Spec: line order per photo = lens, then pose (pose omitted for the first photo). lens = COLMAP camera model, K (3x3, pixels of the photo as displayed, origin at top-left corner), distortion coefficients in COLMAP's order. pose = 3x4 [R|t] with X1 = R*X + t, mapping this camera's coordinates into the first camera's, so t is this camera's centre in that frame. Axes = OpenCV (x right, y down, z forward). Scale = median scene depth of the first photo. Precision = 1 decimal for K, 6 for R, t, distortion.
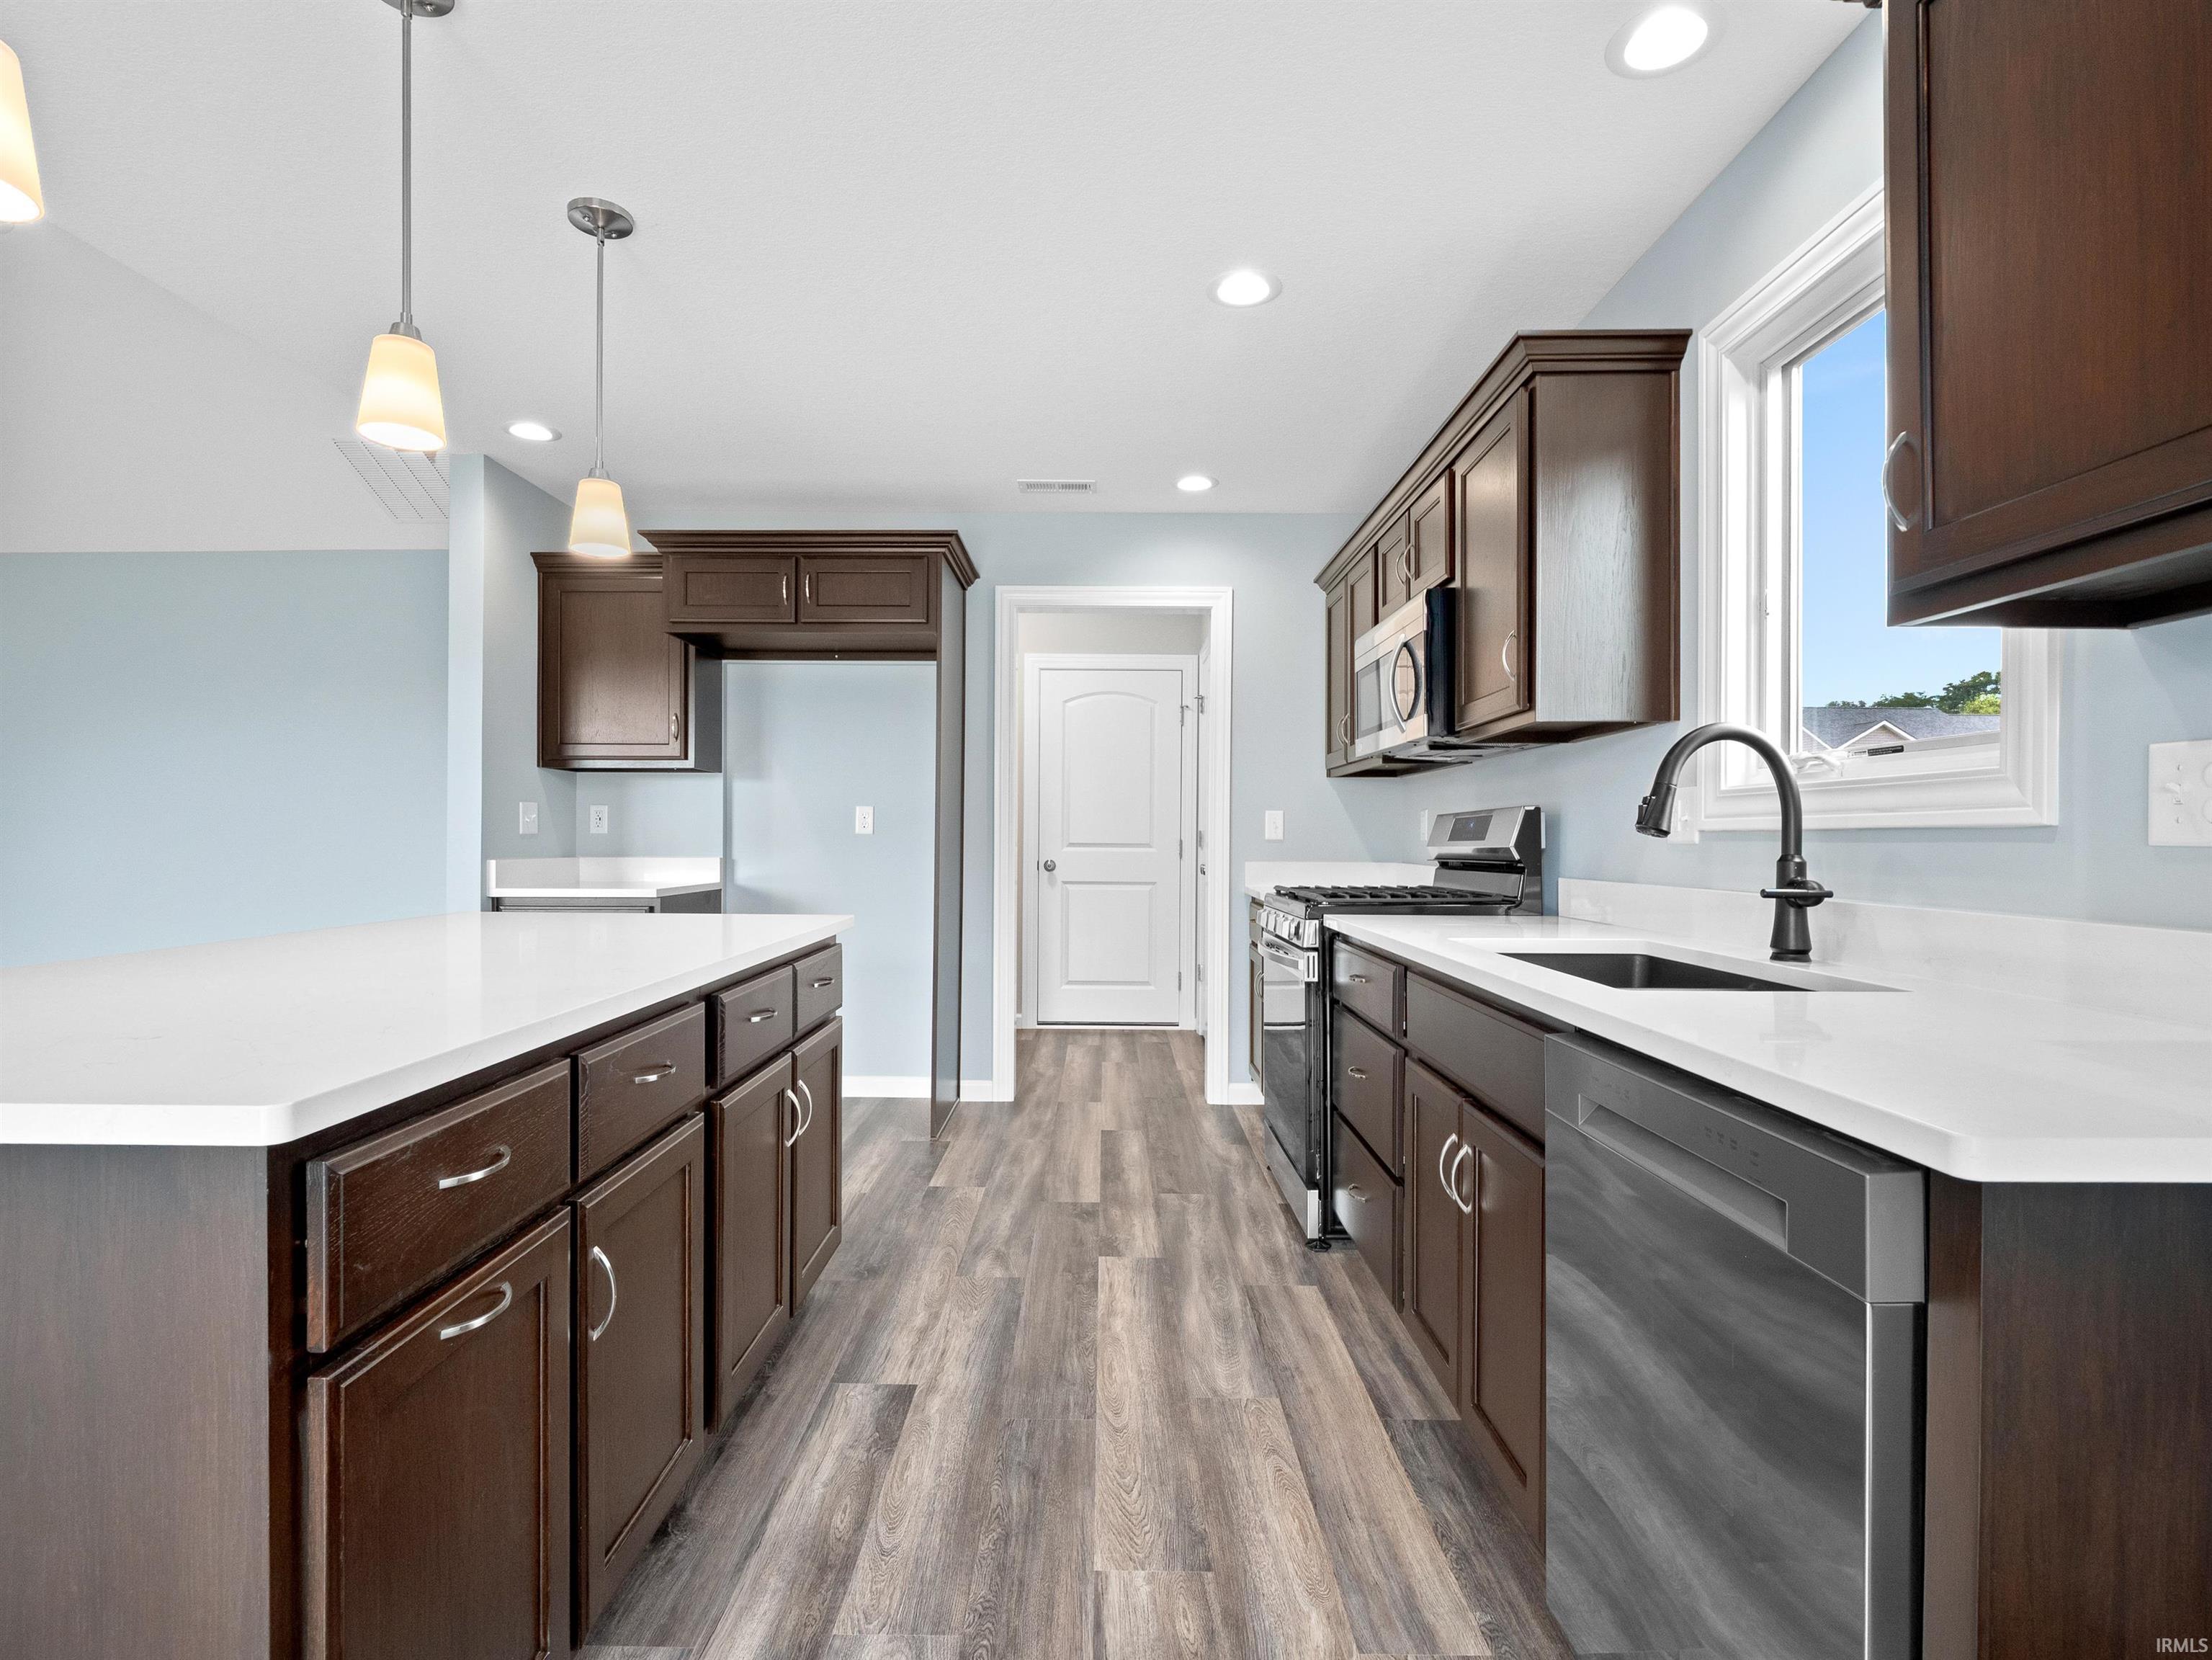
lens RADIAL K [[1086.8, 0, 1090.4], [0, 1086.8, 828.8], [0, 0, 1]] dist [0.012049, -0.016314]
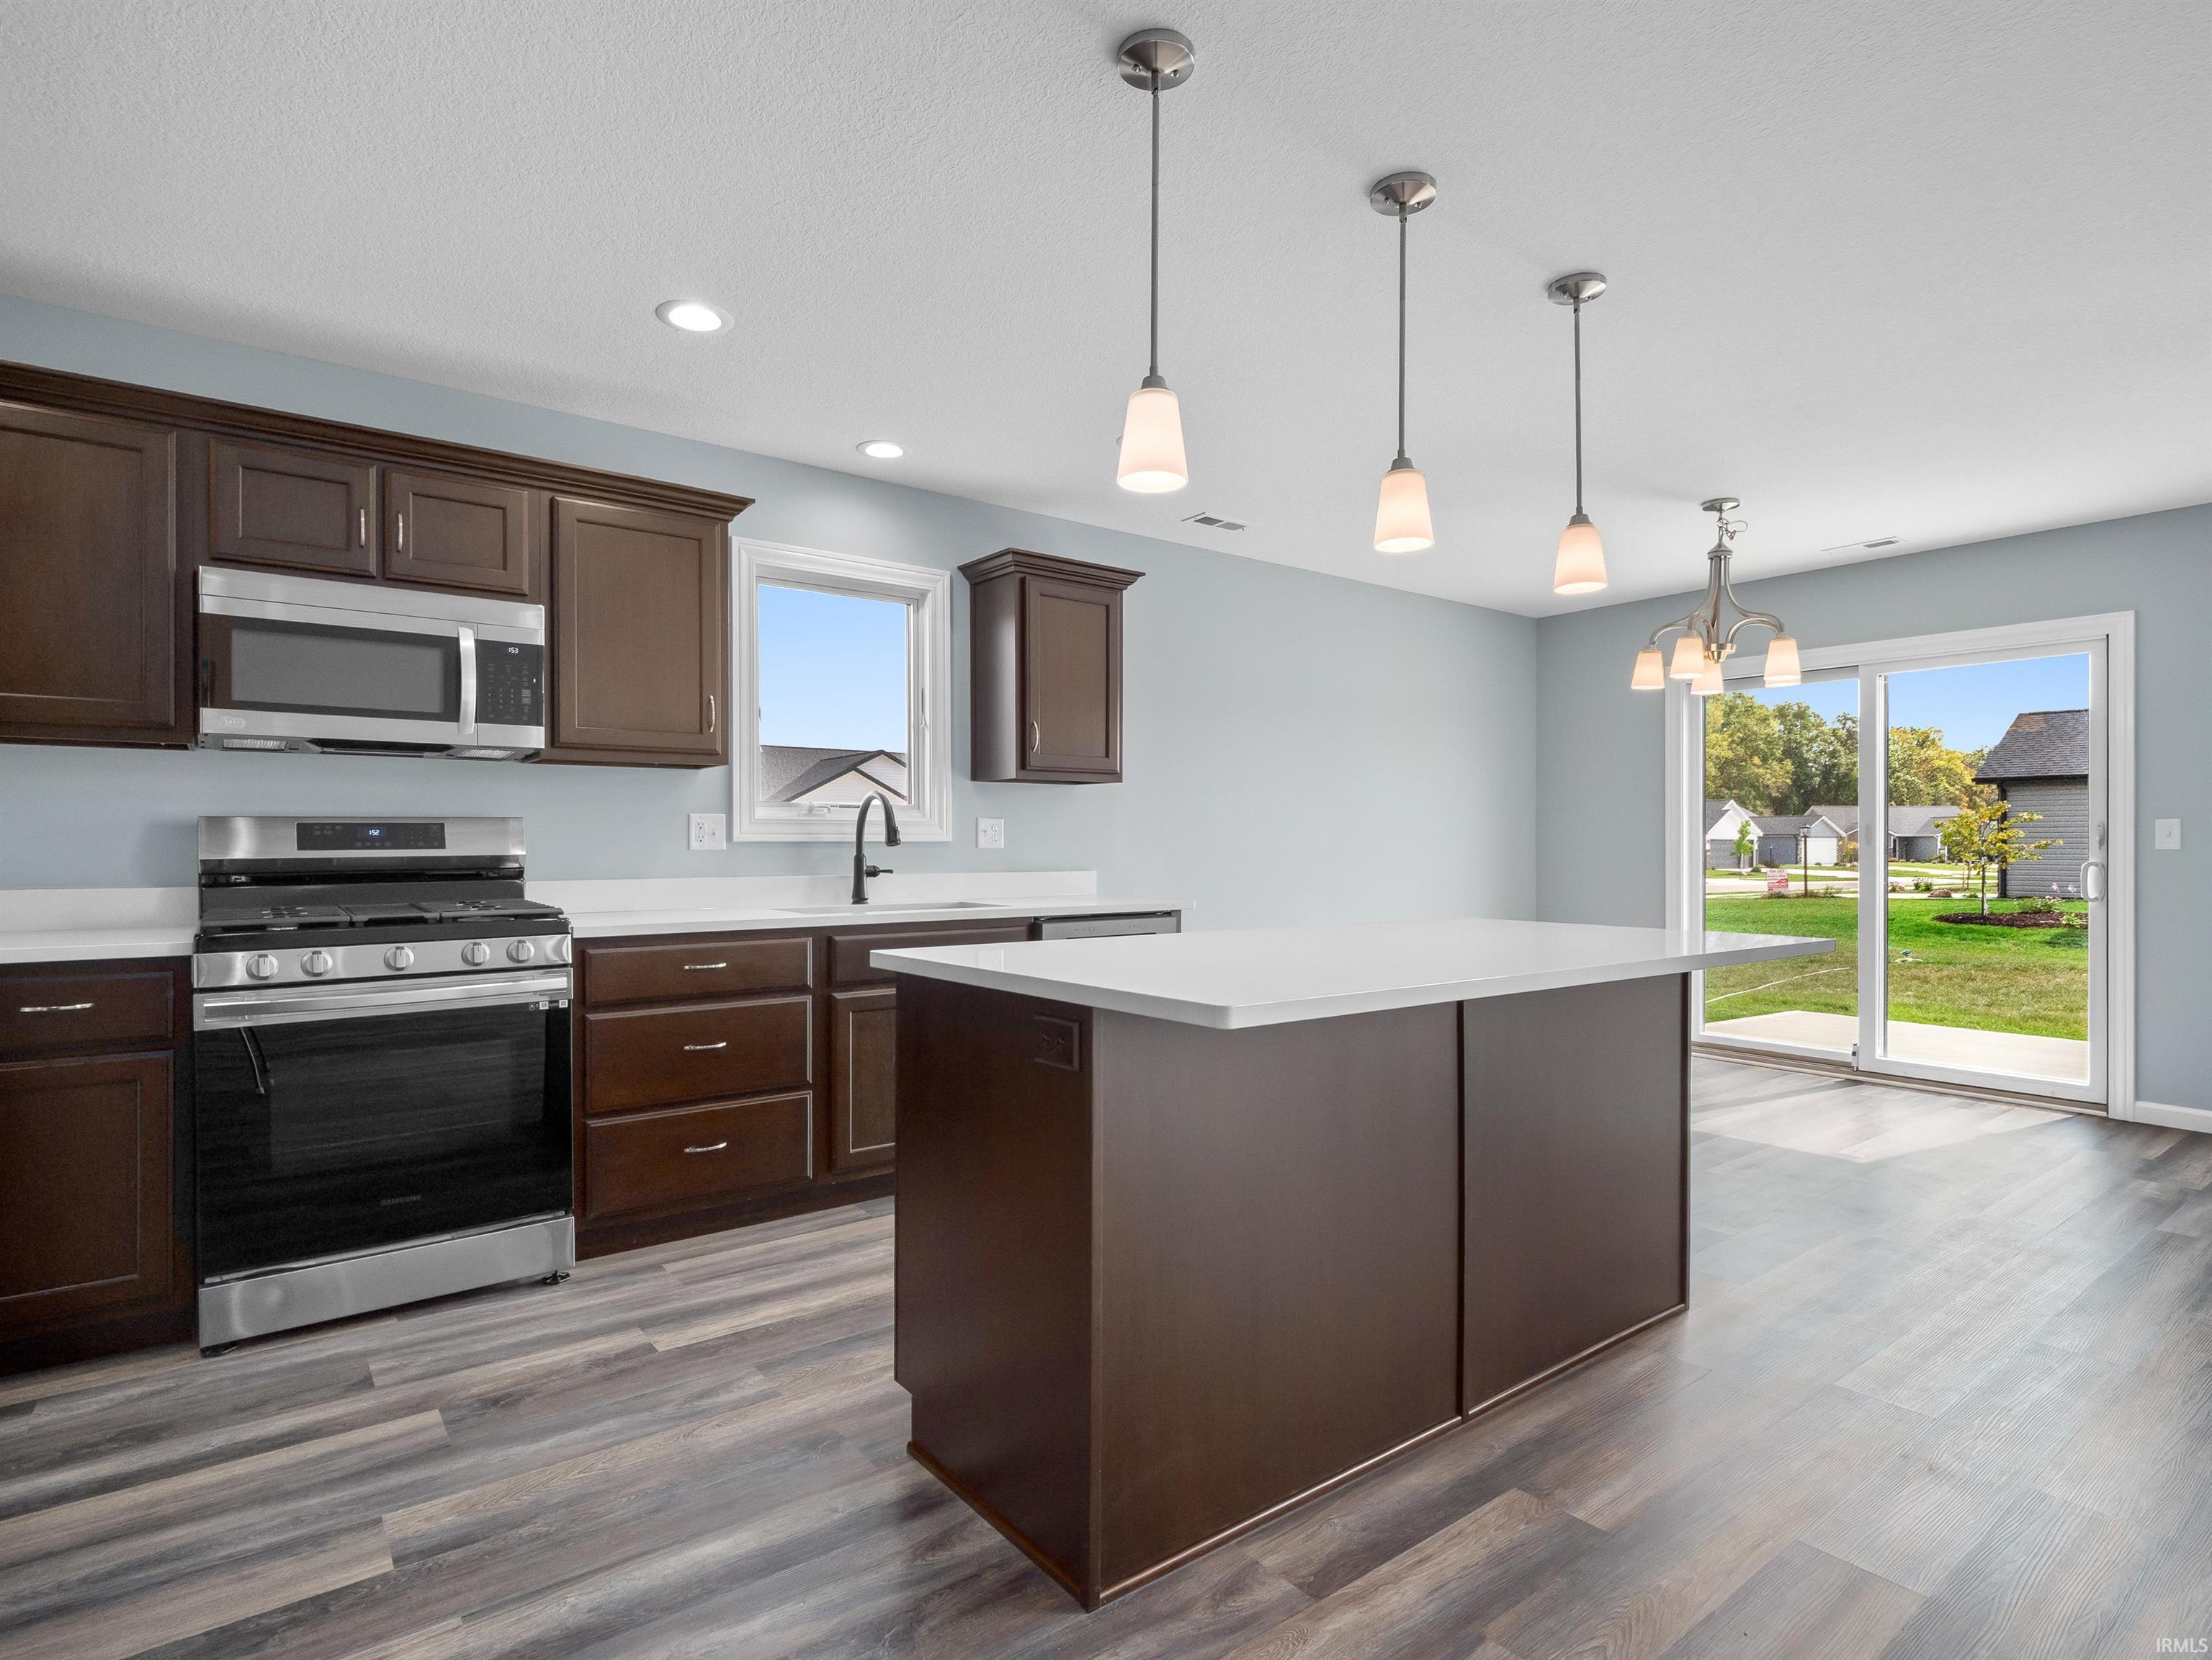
lens RADIAL K [[1149.6, 0, 1096.0], [0, 1149.6, 847.3], [0, 0, 1]] dist [-0.001537, -0.000474]
pose [[-0.617071, -0.005391, 0.786889, -0.872454], [-0.007893, 0.999969, 0.000661, 0.003942], [-0.786868, -0.005803, -0.617094, 1.259092]]
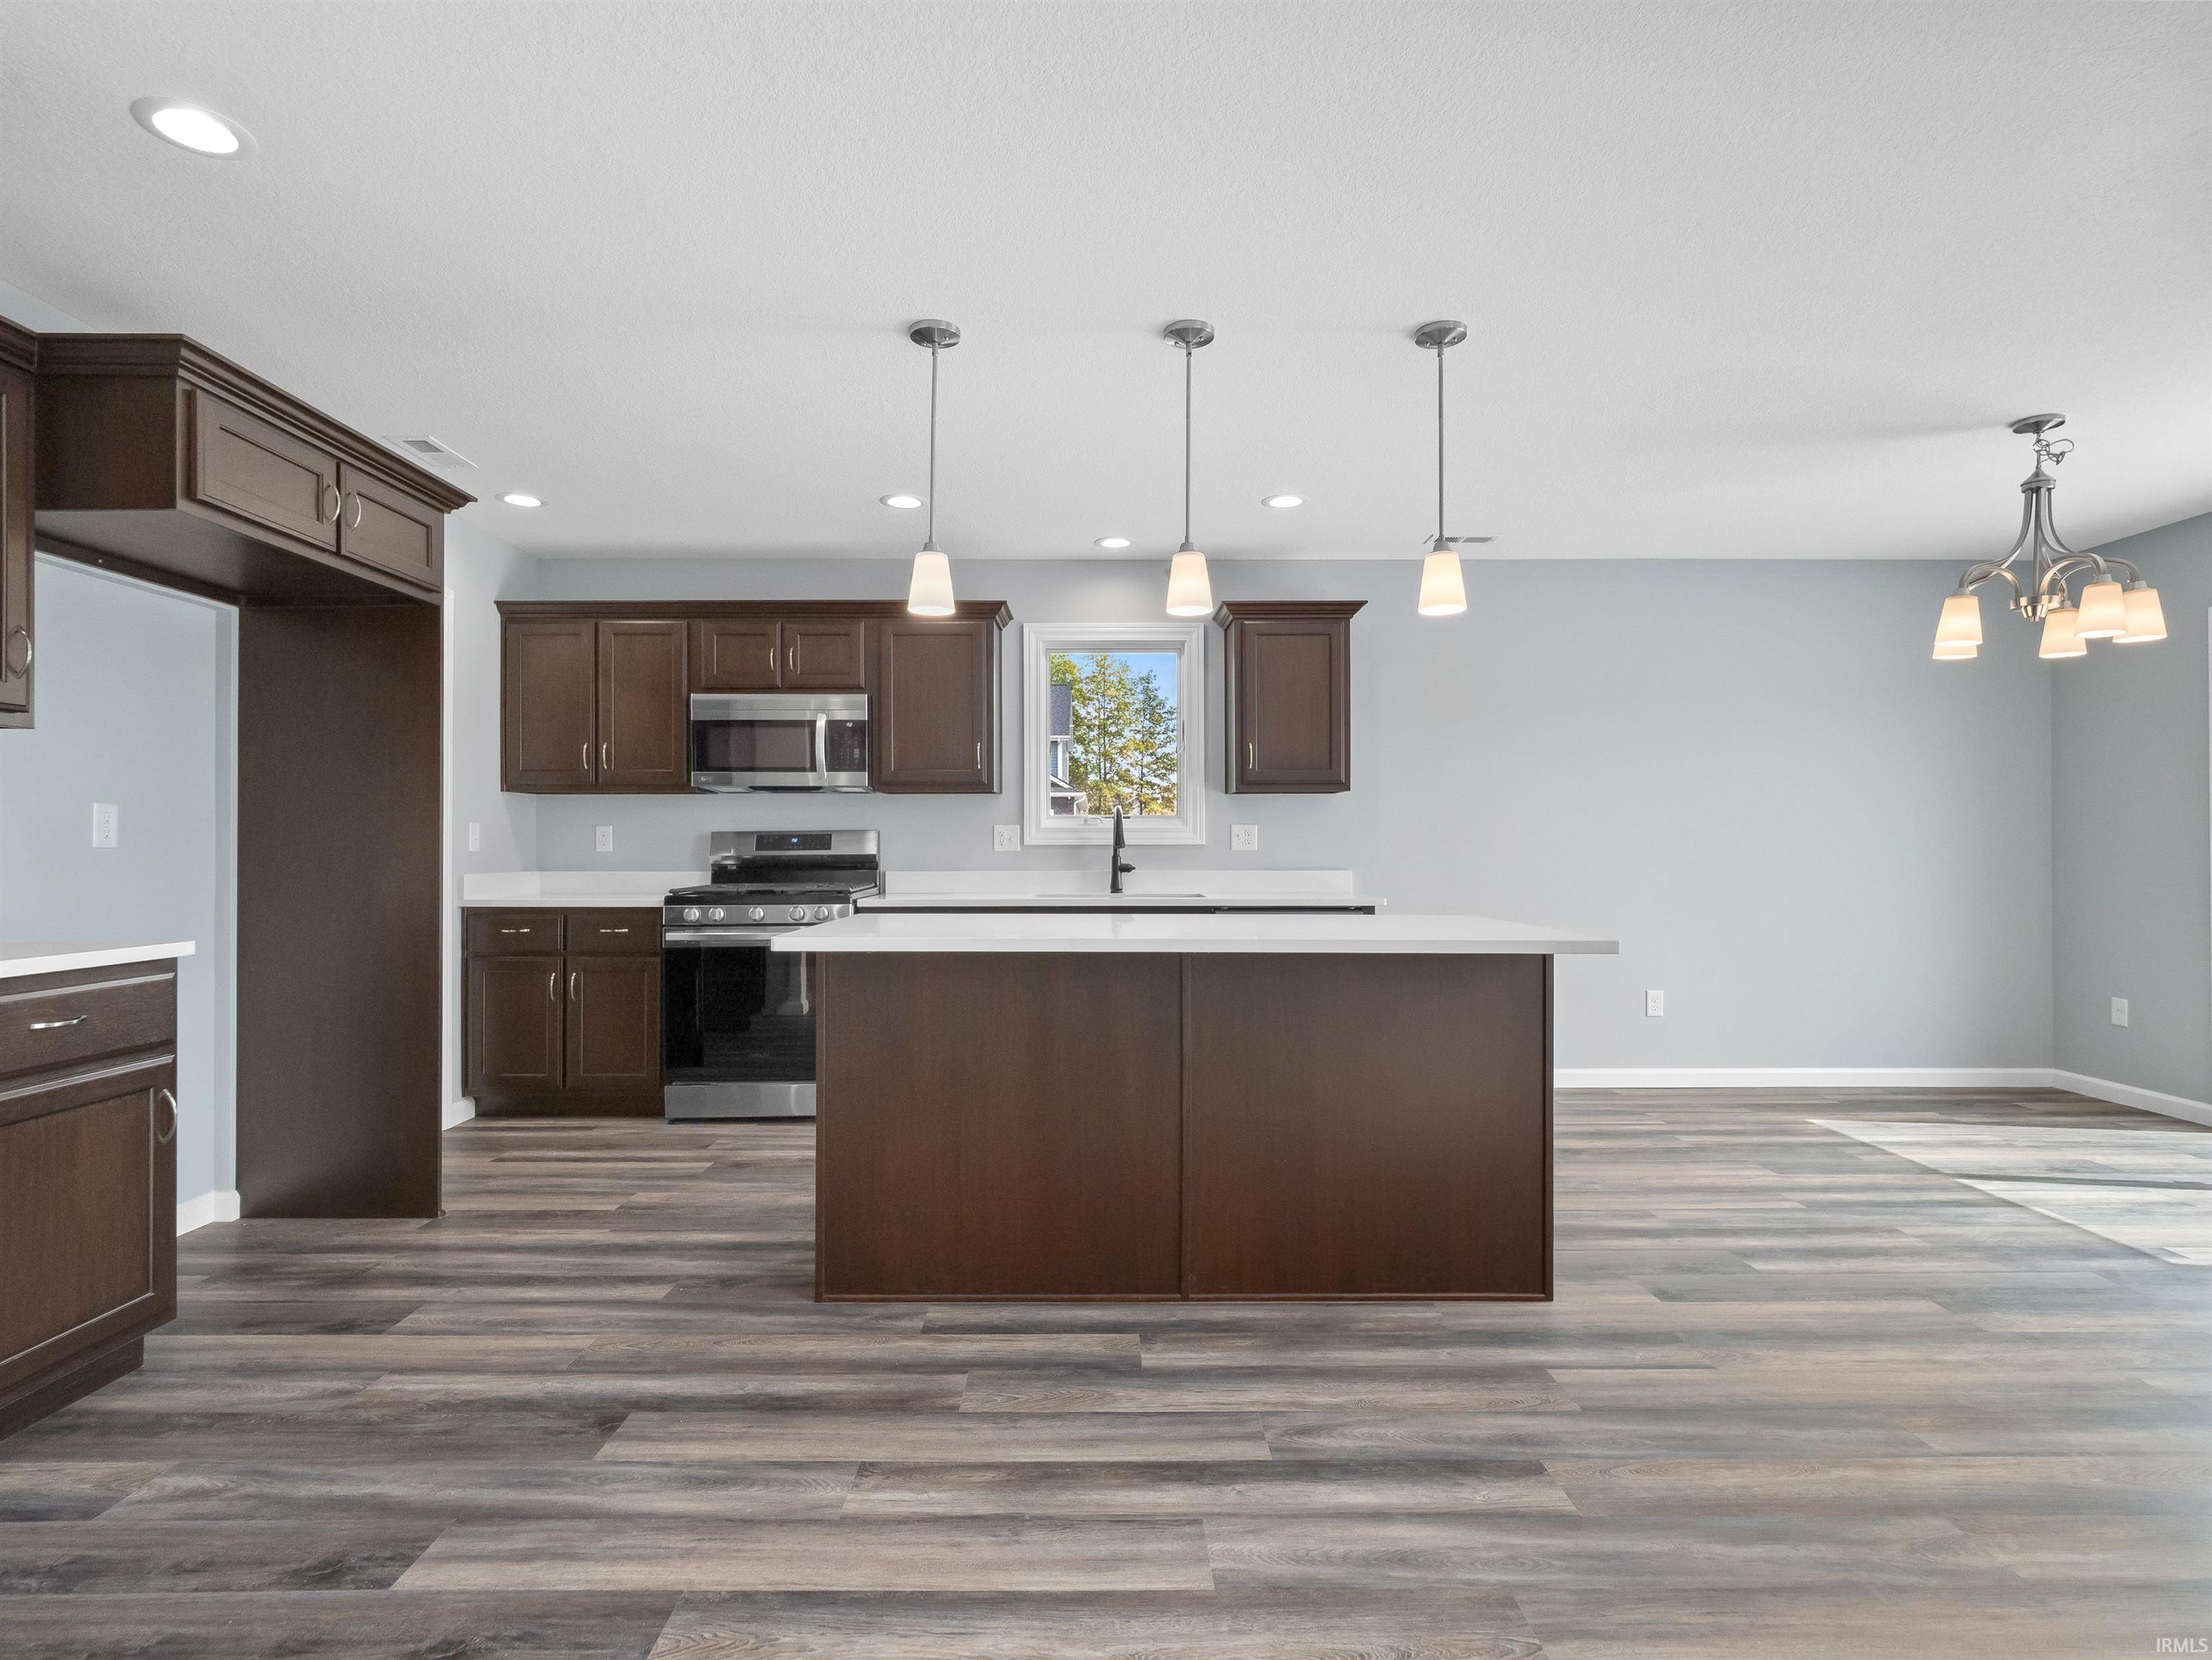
lens RADIAL K [[1144.5, 0, 1091.3], [0, 1144.5, 837.7], [0, 0, 1]] dist [-0.003095, -0.001017]
pose [[-0.017526, 0.004775, 0.999835, -1.386308], [-0.005138, 0.999975, -0.004865, -0.001633], [-0.999833, -0.005222, -0.017501, 0.696418]]
